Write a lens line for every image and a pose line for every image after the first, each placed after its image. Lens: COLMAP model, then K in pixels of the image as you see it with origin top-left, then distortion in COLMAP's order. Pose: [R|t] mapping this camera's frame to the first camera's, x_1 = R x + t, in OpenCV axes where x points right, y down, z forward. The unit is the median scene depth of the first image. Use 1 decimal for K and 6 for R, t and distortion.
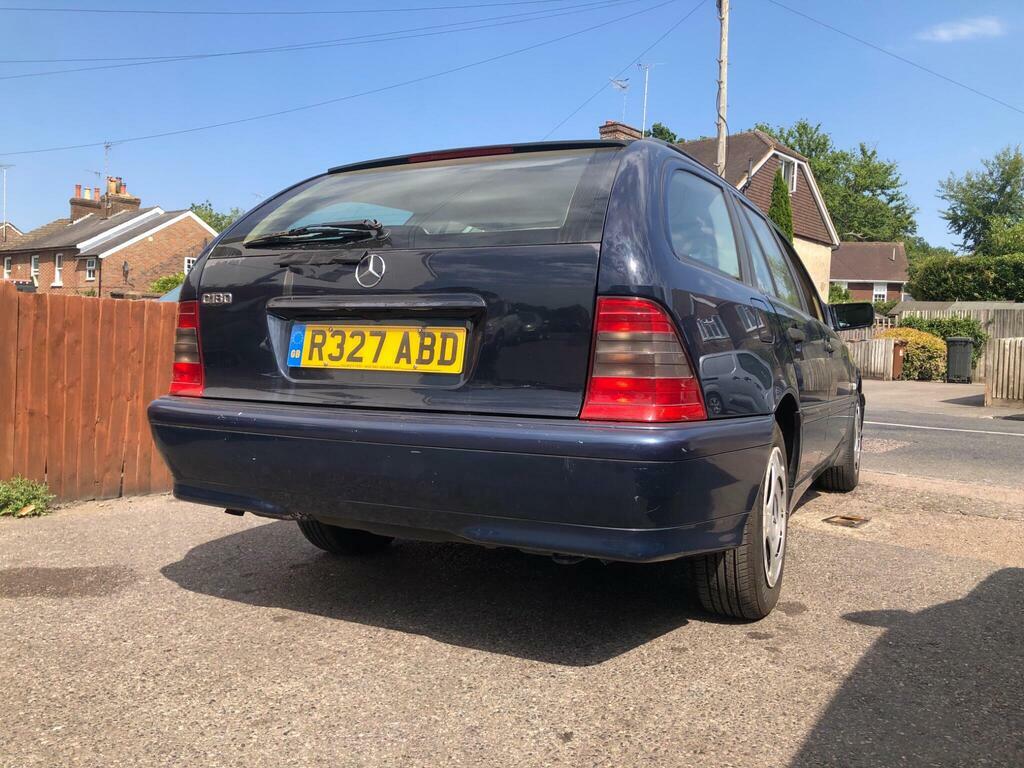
lens RADIAL K [[866.8, 0, 508.8], [0, 866.8, 367.4], [0, 0, 1]] dist [0.020727, -0.020784]
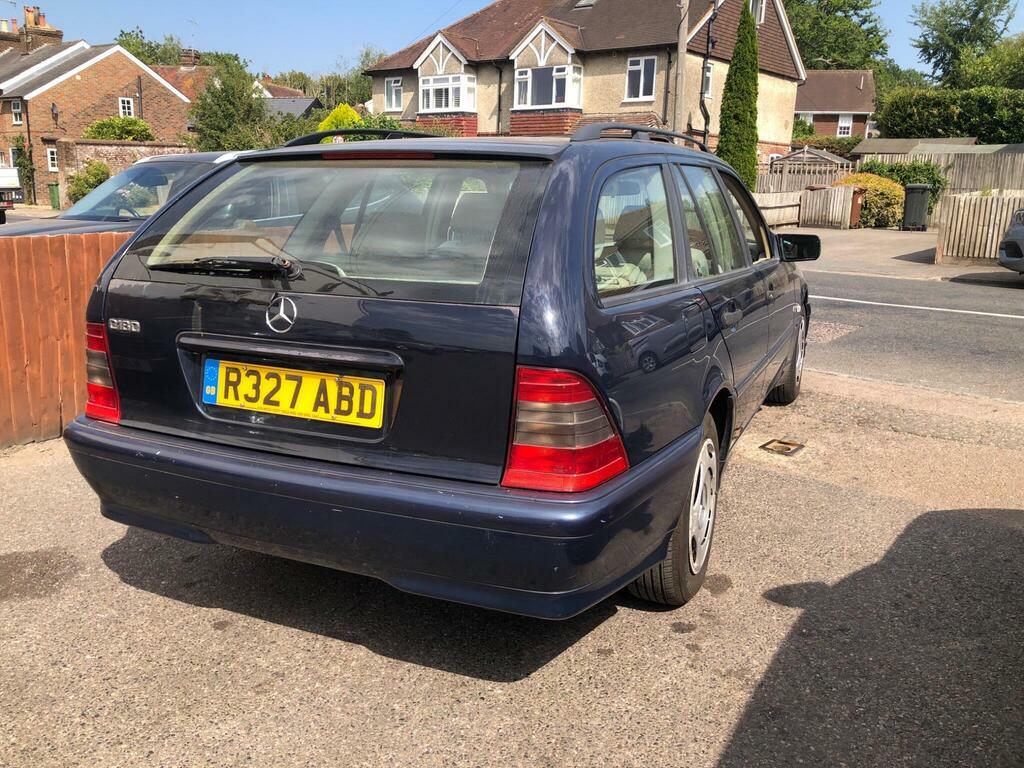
lens RADIAL K [[866.8, 0, 512.5], [0, 866.8, 375.3], [0, 0, 1]] dist [0.020727, -0.020784]
pose [[0.998728, -0.023032, 0.044861, 0.041513], [0.013747, 0.980259, 0.197239, -0.197181], [-0.048518, -0.196371, 0.979328, 0.038834]]
